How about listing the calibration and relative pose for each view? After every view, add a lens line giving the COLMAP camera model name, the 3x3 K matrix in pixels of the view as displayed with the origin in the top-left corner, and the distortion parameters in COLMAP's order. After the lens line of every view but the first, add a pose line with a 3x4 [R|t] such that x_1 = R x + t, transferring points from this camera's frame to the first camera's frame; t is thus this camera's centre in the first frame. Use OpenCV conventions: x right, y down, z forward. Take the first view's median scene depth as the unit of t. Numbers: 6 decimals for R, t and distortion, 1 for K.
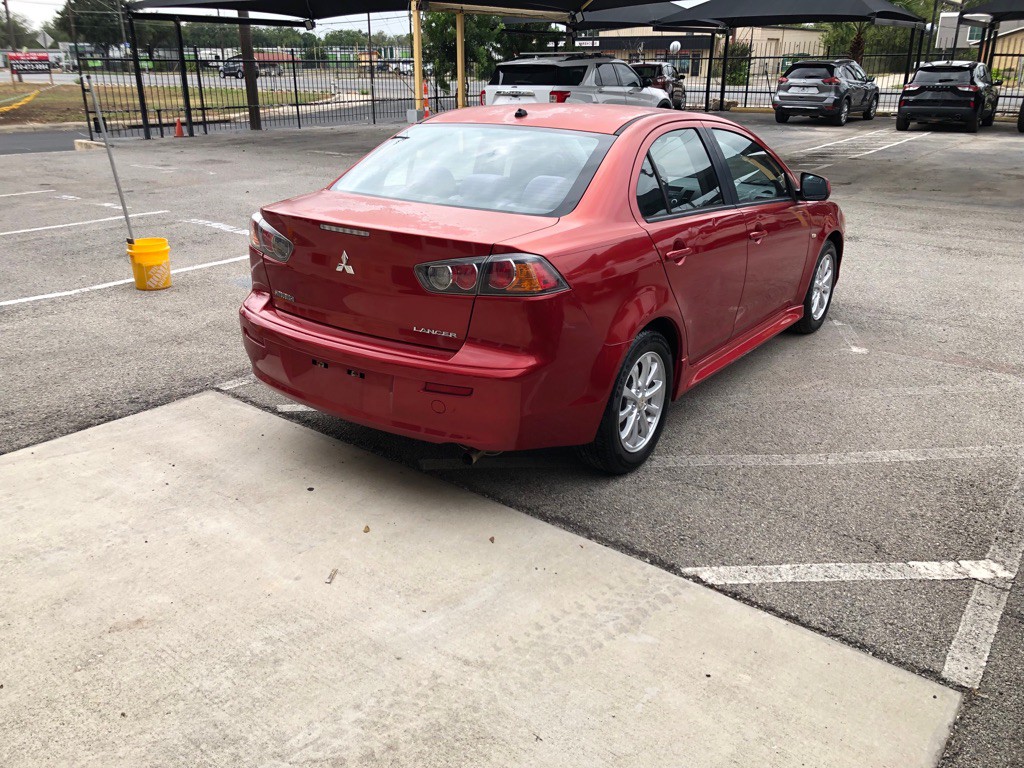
lens RADIAL K [[841.4, 0, 512.7], [0, 841.4, 362.4], [0, 0, 1]] dist [0.007499, 0.011122]
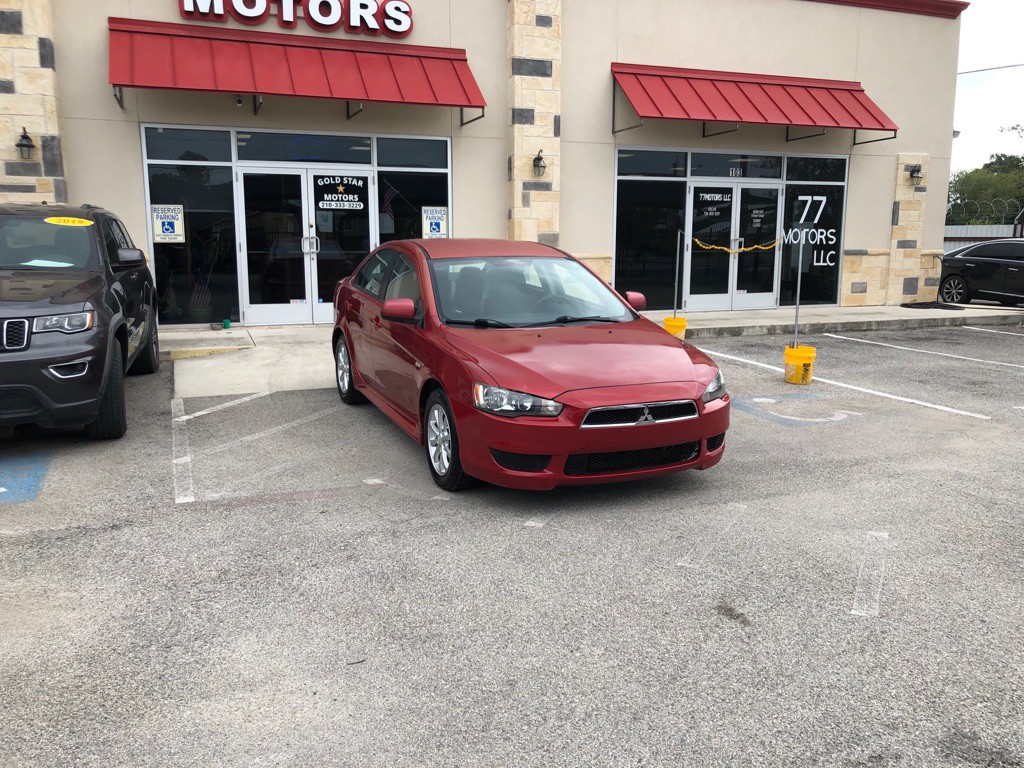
lens RADIAL K [[841.4, 0, 521.2], [0, 841.4, 384.3], [0, 0, 1]] dist [0.007499, 0.011122]
pose [[-0.511611, 0.146780, -0.846587, 1.842566], [-0.290015, 0.897976, 0.330952, -0.798510], [0.808792, 0.414842, -0.416846, 2.428273]]
